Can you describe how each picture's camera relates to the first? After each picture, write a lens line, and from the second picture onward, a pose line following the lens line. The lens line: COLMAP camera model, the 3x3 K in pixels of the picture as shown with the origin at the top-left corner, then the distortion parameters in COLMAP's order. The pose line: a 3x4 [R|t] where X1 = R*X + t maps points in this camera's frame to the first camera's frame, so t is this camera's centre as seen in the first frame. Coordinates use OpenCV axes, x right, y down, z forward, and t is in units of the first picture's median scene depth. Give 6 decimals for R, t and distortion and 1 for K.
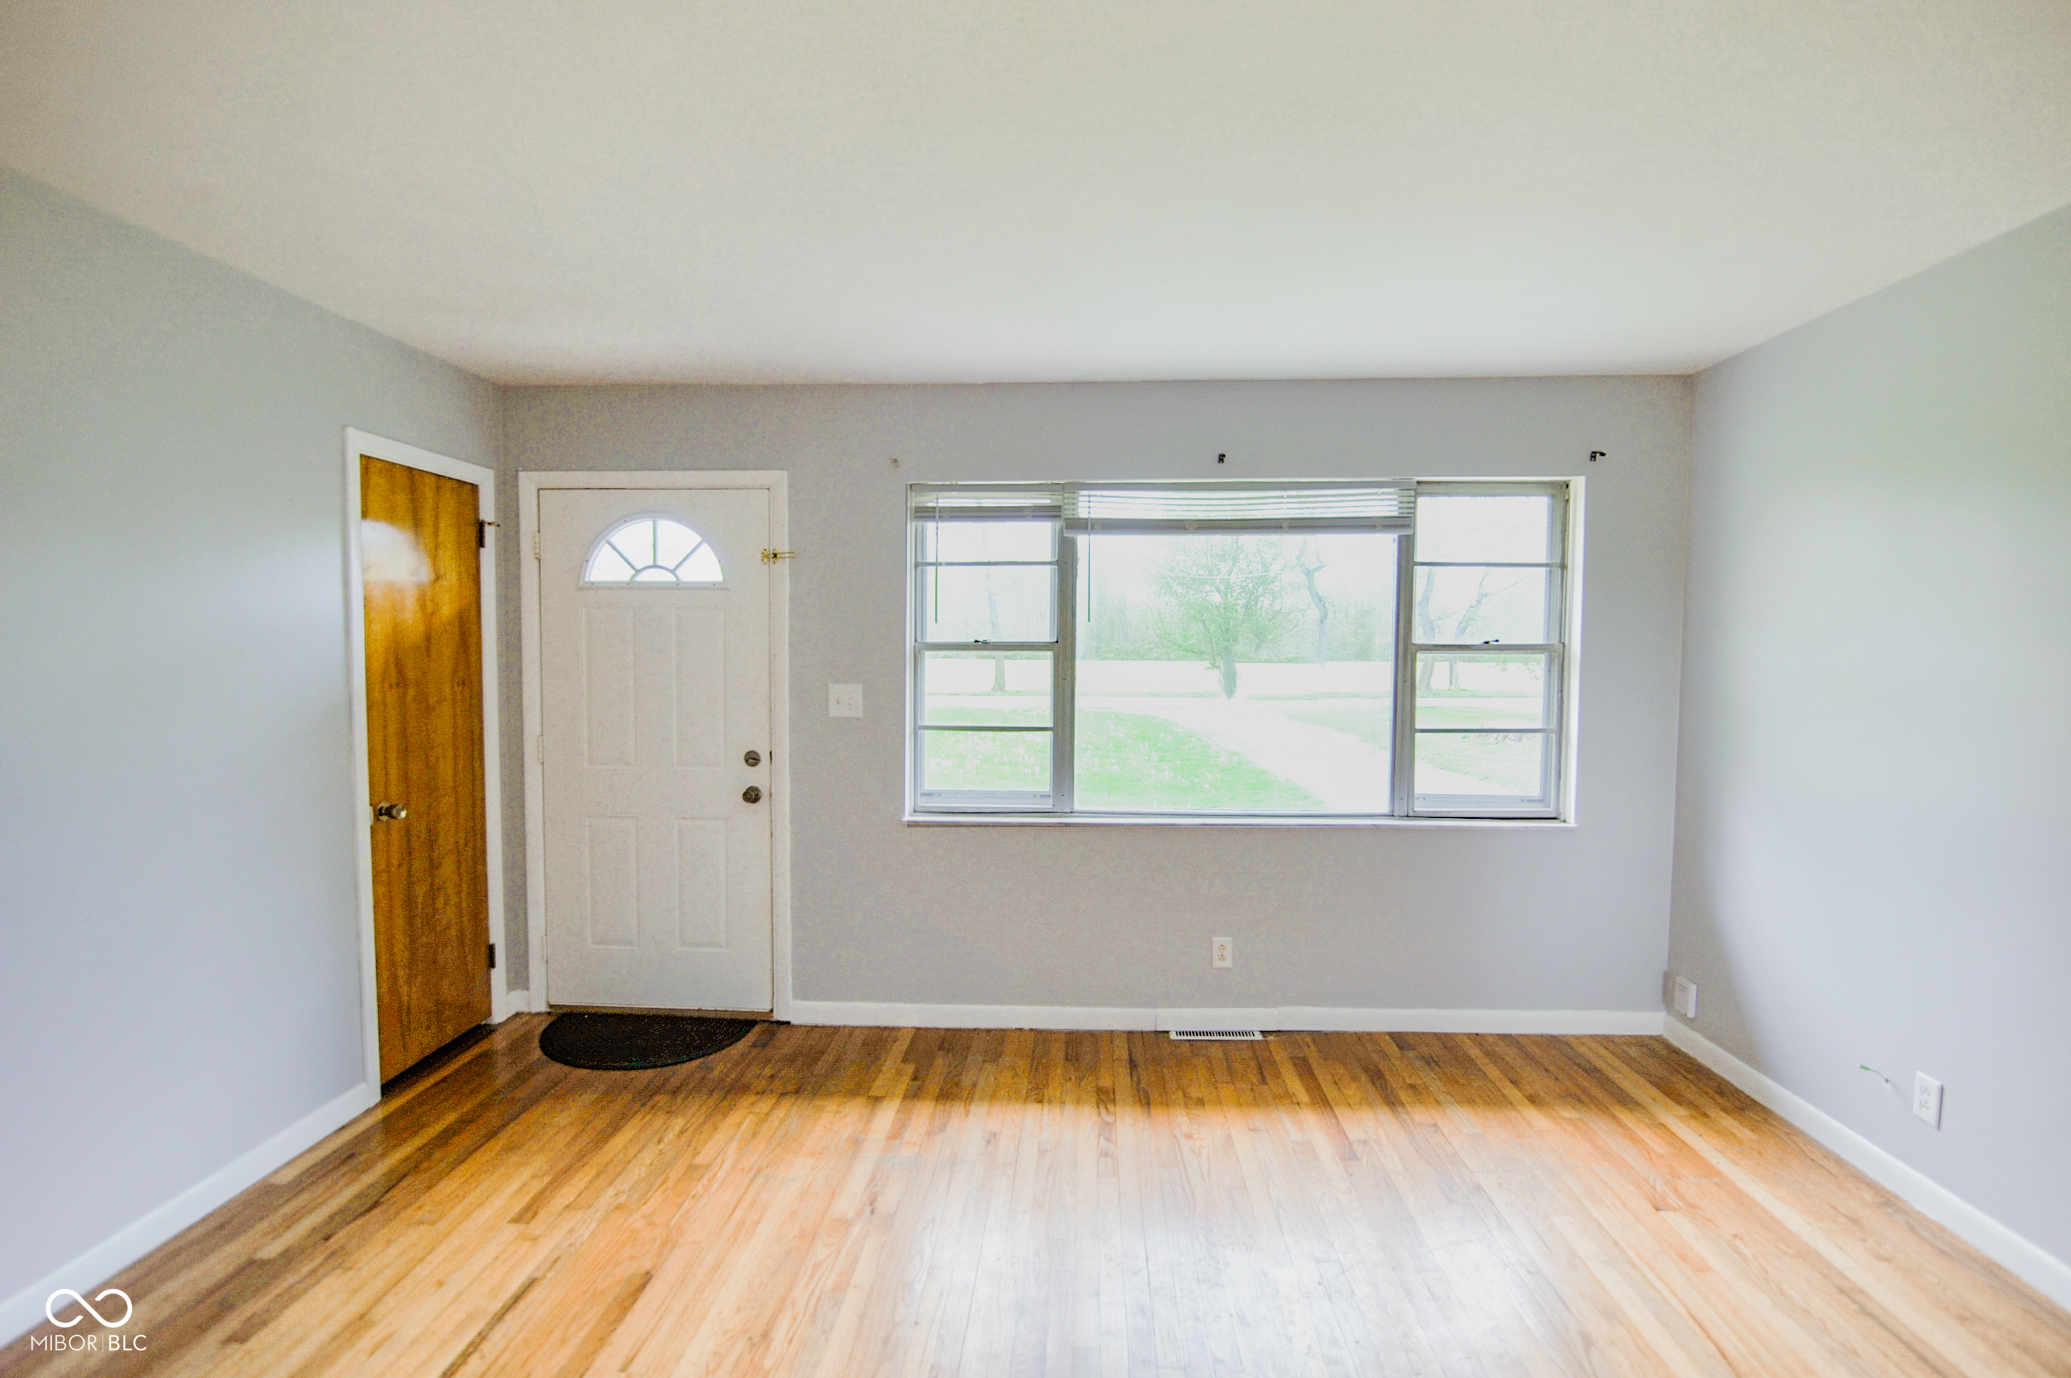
lens RADIAL K [[972.8, 0, 1037.1], [0, 972.8, 698.5], [0, 0, 1]] dist [-0.021596, 0.000681]
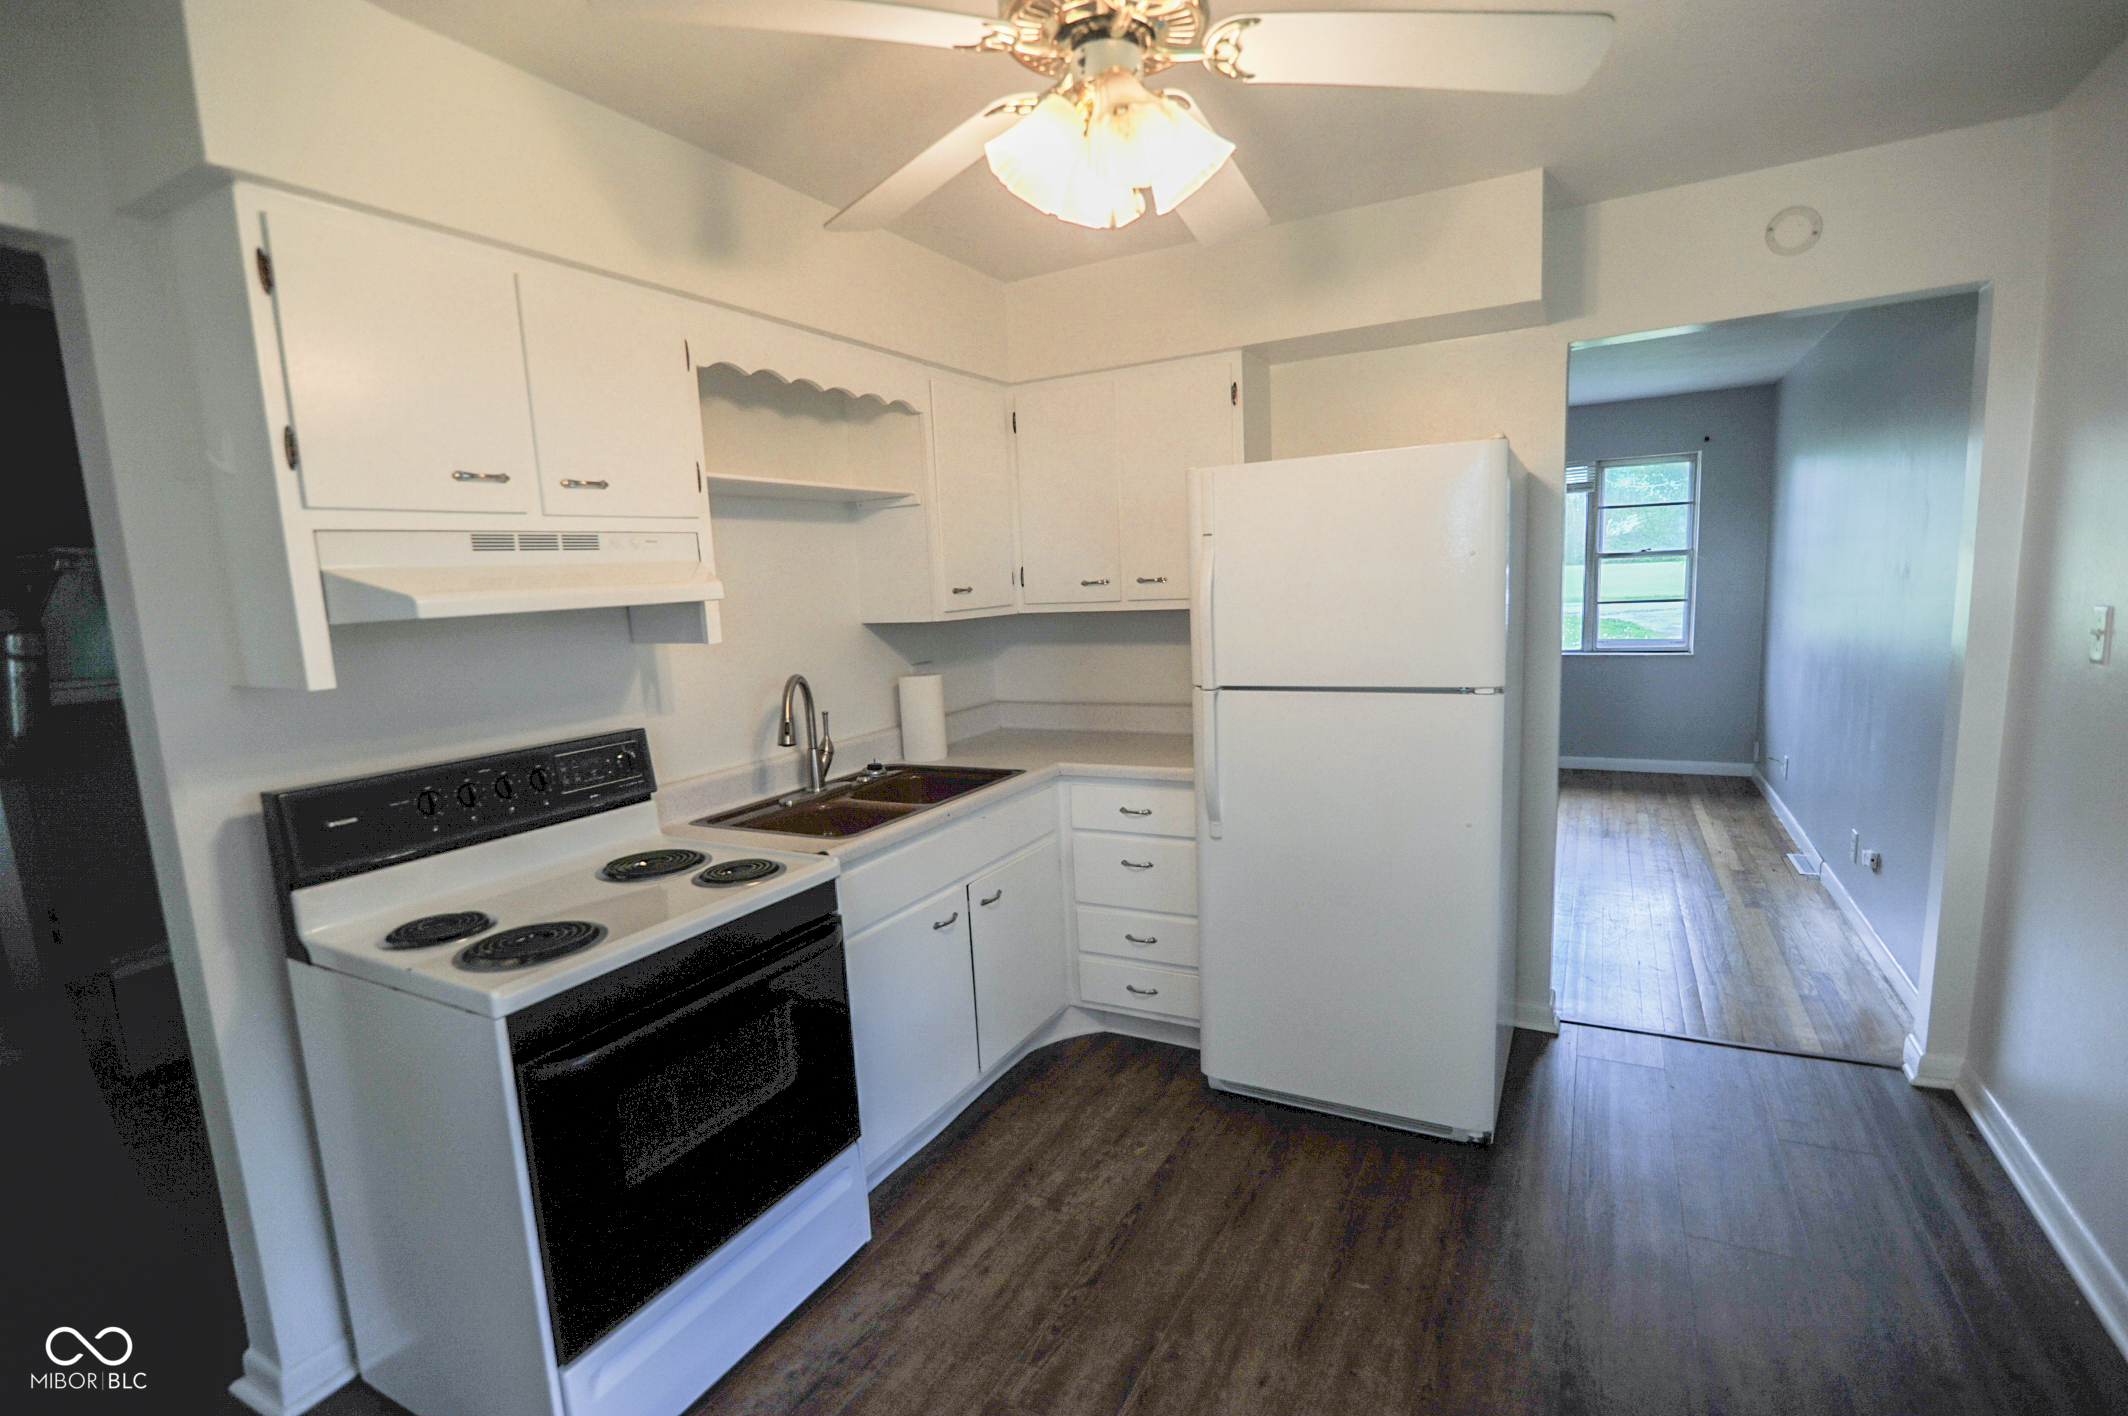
lens RADIAL K [[979.0, 0, 1074.6], [0, 979.0, 720.7], [0, 0, 1]] dist [-0.021207, 0.002029]
pose [[0.900042, 0.019329, -0.435374, 0.309290], [0.026220, 0.994804, 0.098371, 0.047263], [0.435013, -0.099954, 0.894859, -1.040509]]
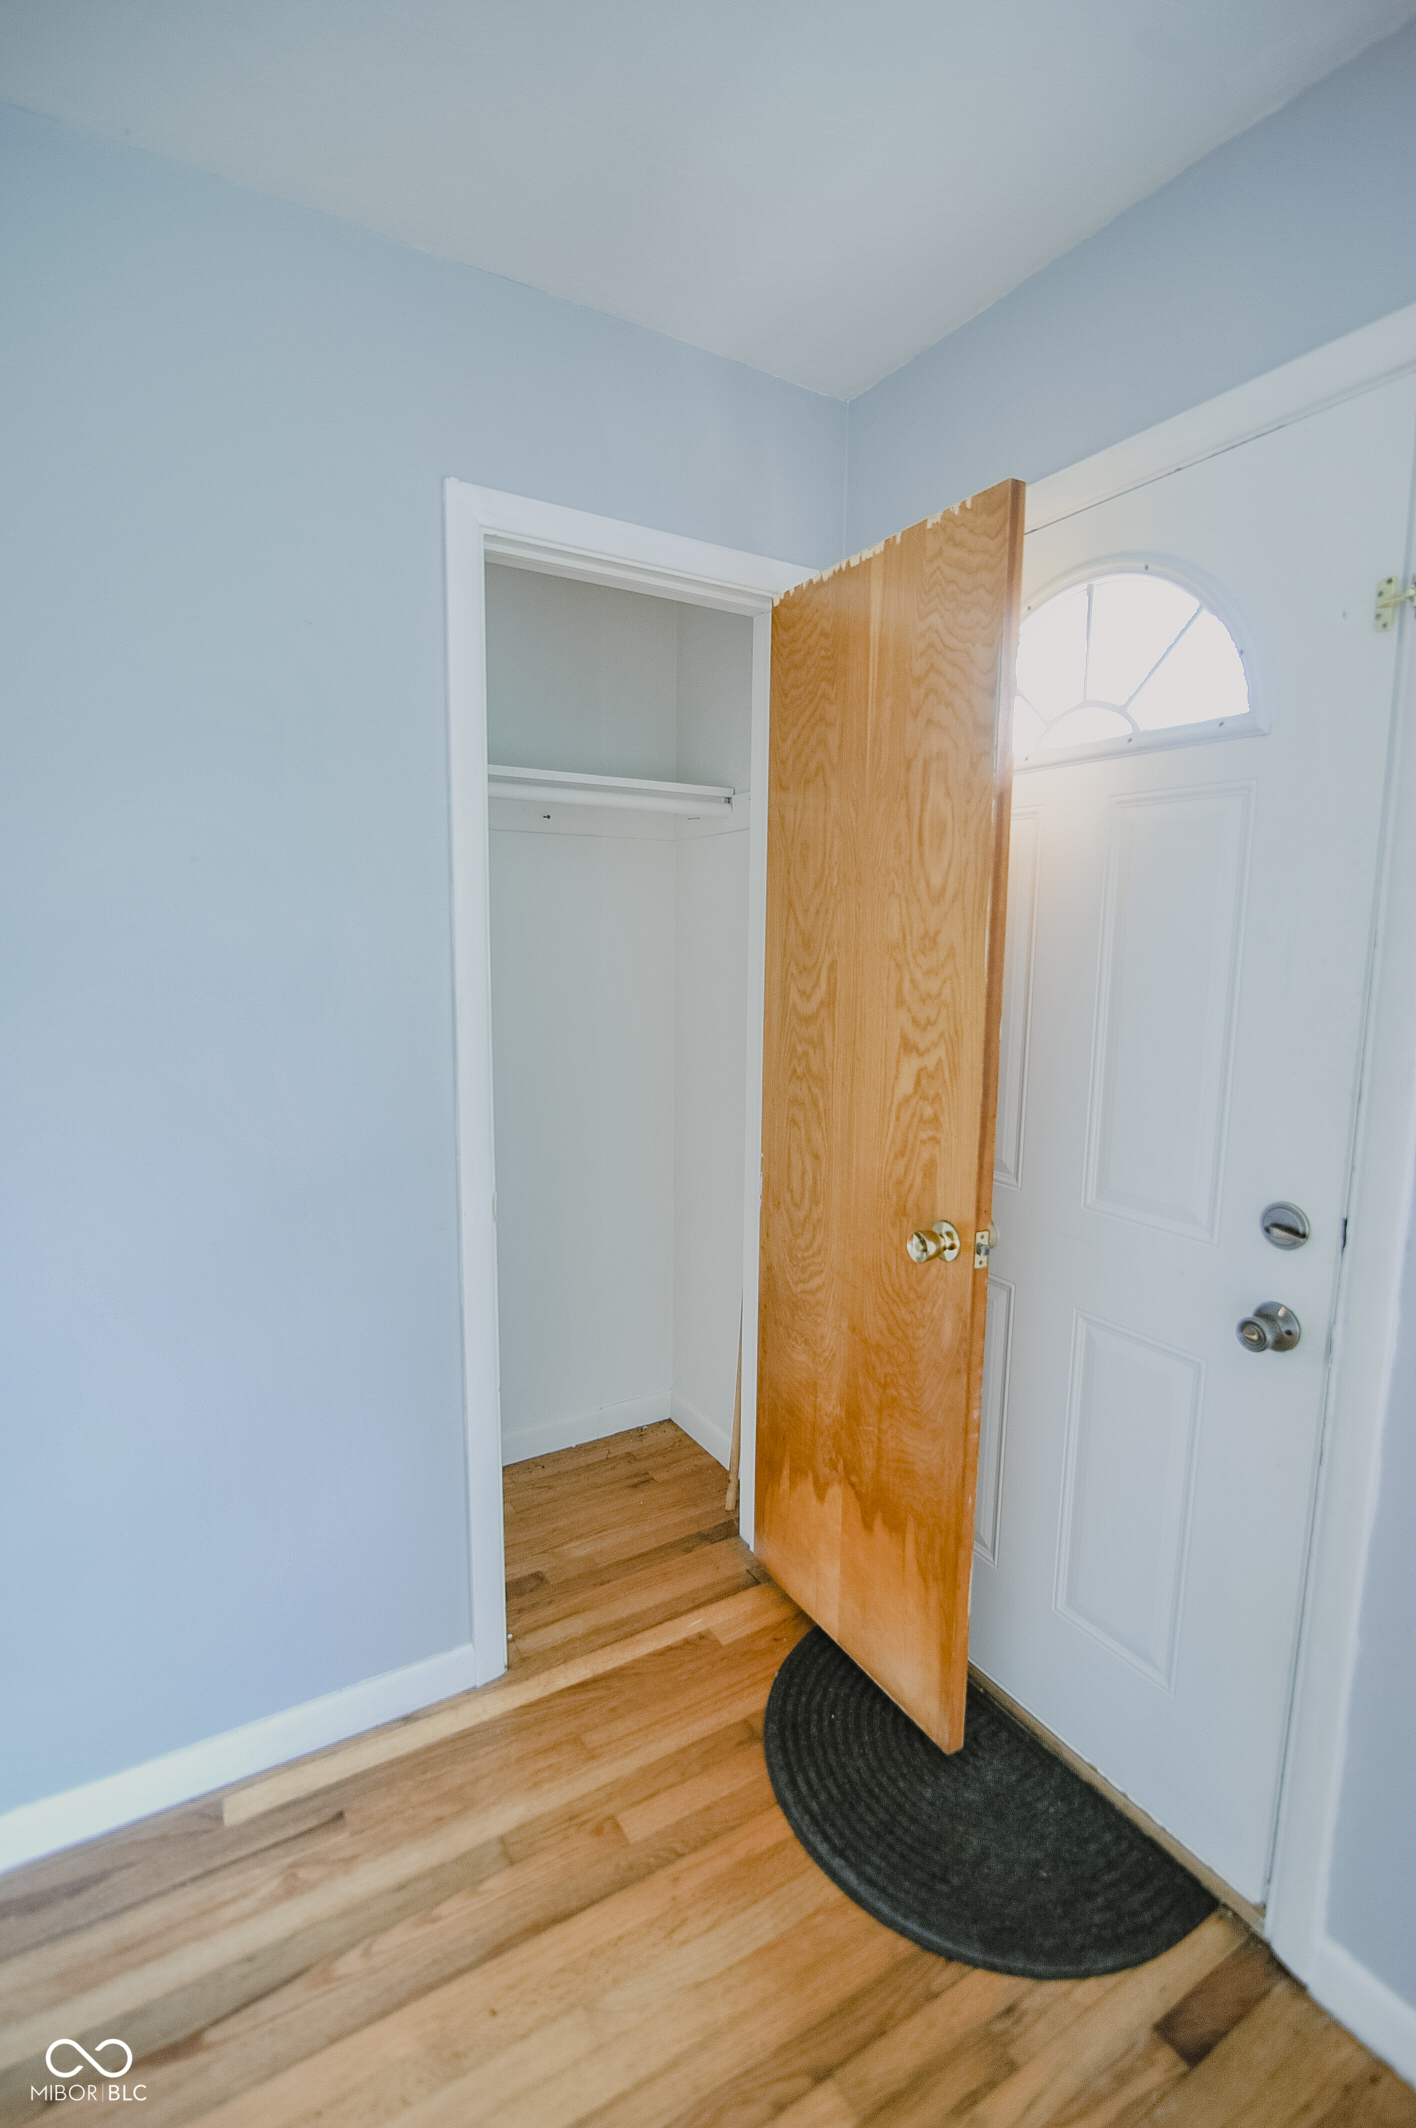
lens RADIAL K [[999.5, 0, 708.0], [0, 999.5, 1064.0], [0, 0, 1]] dist [-0.021596, 0.000681]
pose [[0.560310, 0.109634, -0.820995, -0.126954], [-0.048461, 0.993843, 0.099642, -0.020813], [0.826864, -0.016044, 0.562173, 0.641241]]
